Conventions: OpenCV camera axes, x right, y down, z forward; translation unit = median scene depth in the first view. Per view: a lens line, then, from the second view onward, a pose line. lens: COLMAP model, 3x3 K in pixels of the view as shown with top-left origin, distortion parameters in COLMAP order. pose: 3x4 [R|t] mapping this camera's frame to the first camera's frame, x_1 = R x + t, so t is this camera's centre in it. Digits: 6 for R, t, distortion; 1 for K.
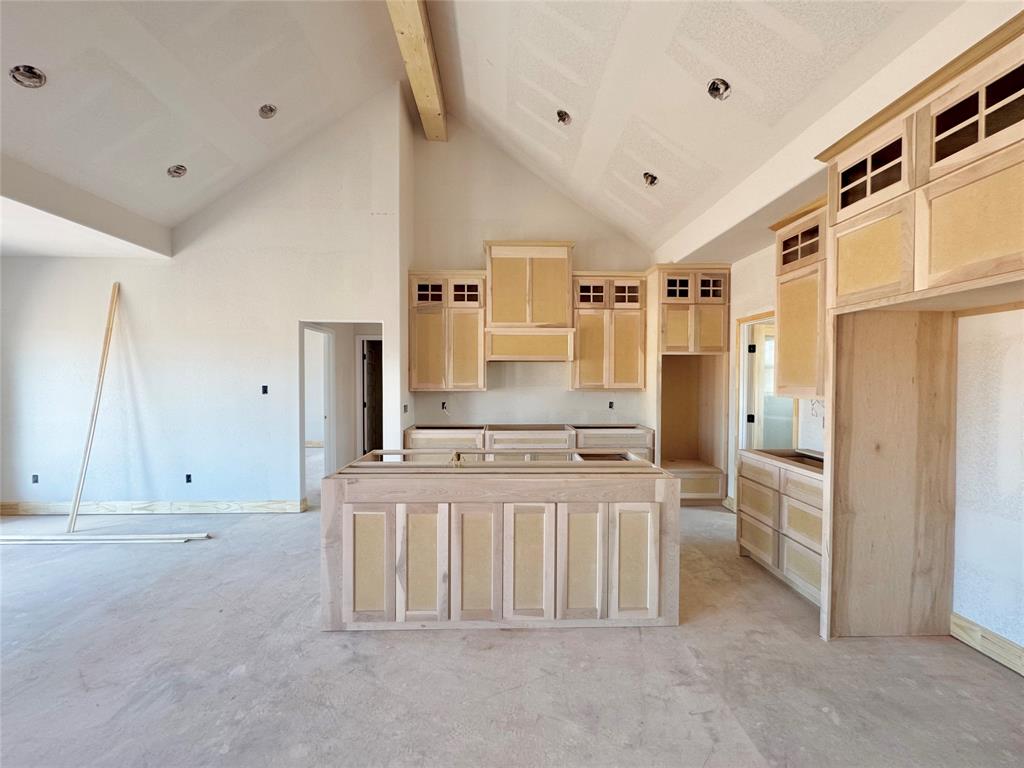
lens RADIAL K [[412.9, 0, 512.0], [0, 412.9, 384.0], [0, 0, 1]] dist [-0.003575, 0.000149]
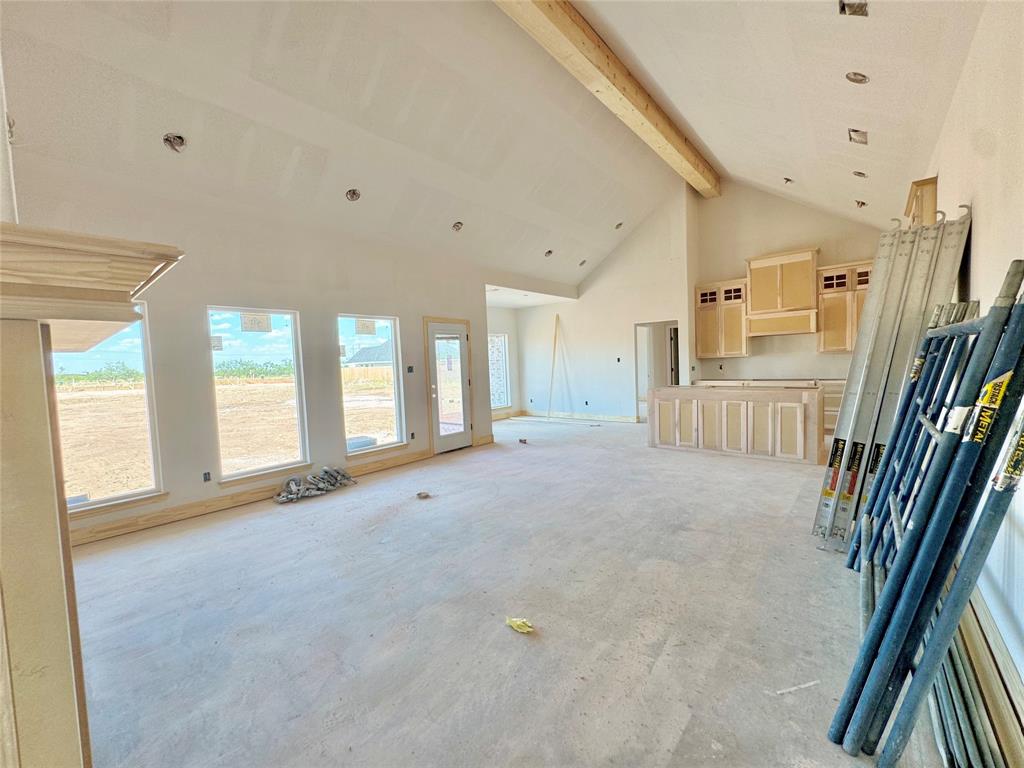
lens RADIAL K [[412.9, 0, 512.0], [0, 412.9, 384.0], [0, 0, 1]] dist [-0.003575, 0.000149]
pose [[0.735122, 0.003762, -0.677924, 0.370908], [0.030320, 0.998802, 0.038420, 0.037561], [0.677256, -0.048798, 0.734127, -0.813205]]
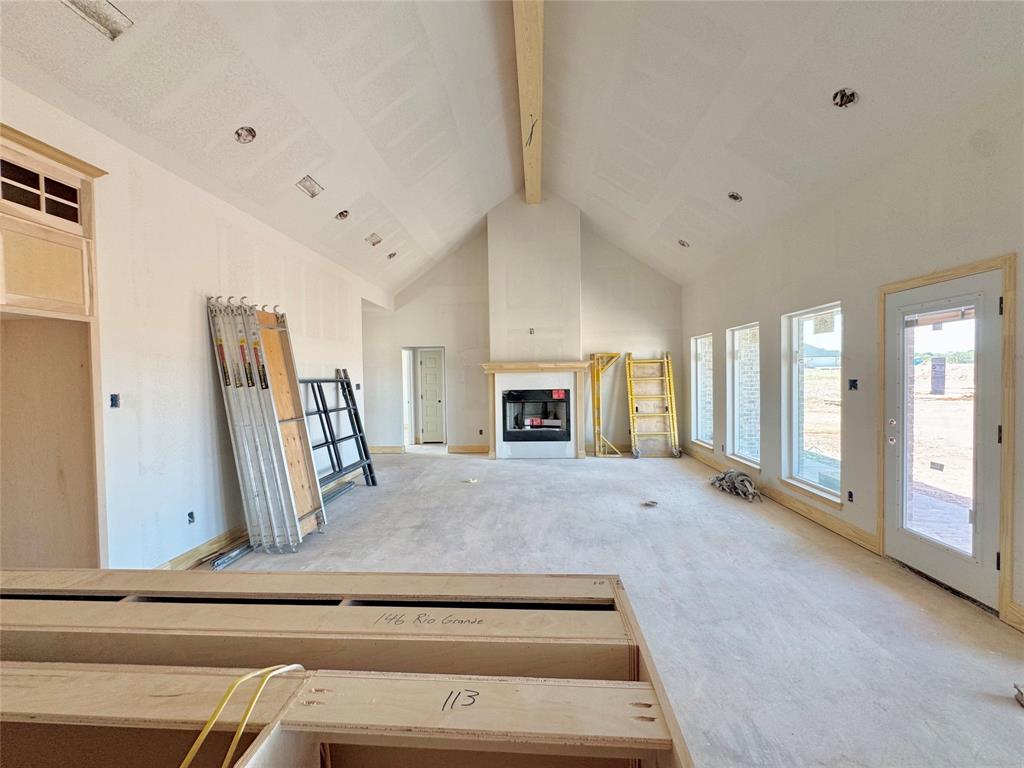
lens RADIAL K [[412.9, 0, 512.0], [0, 412.9, 384.0], [0, 0, 1]] dist [-0.003575, 0.000149]
pose [[-0.995019, 0.014308, 0.098651, -0.207610], [0.017758, 0.999258, 0.034184, -0.008845], [-0.098089, 0.035766, -0.994535, 0.801709]]
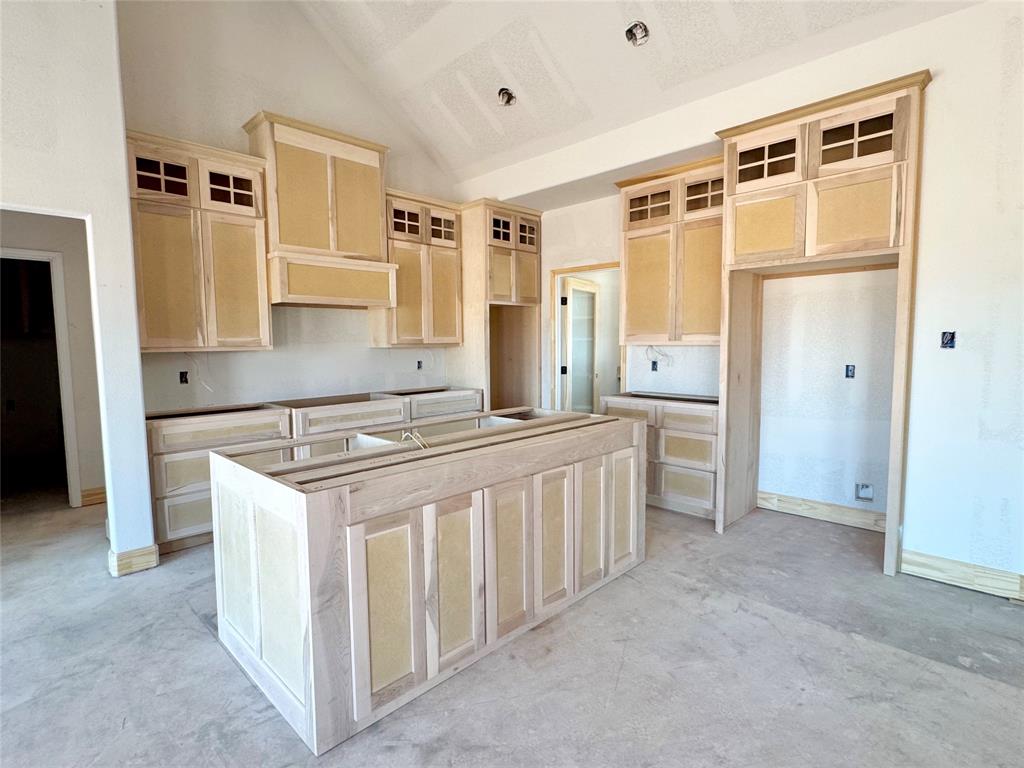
lens RADIAL K [[510.4, 0, 512.0], [0, 510.4, 384.0], [0, 0, 1]] dist [-0.005747, -0.000197]
pose [[0.724527, -0.067299, 0.685953, -0.383367], [0.022216, 0.996985, 0.074350, 0.021347], [-0.688889, -0.038629, 0.723837, 0.174737]]
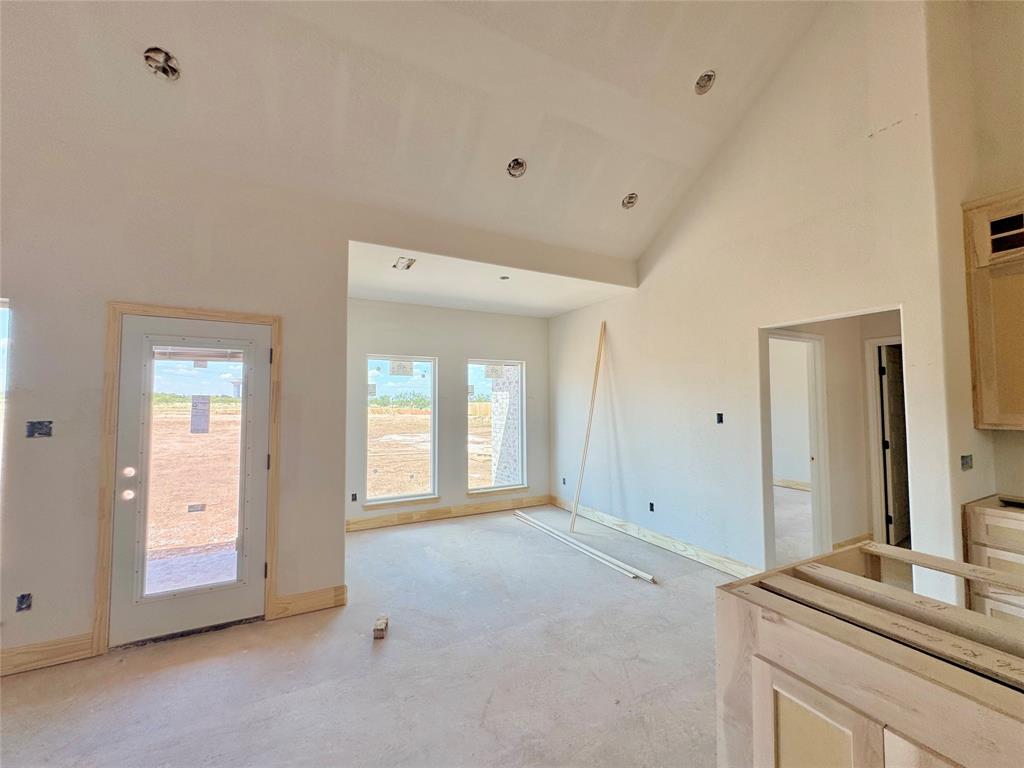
lens RADIAL K [[411.0, 0, 512.0], [0, 411.0, 384.0], [0, 0, 1]] dist [-0.002885, 0.000019]
pose [[0.433002, -0.044382, -0.900300, -0.038481], [-0.011572, 0.998431, -0.054785, -0.004600], [0.901319, 0.034141, 0.431809, 0.270500]]
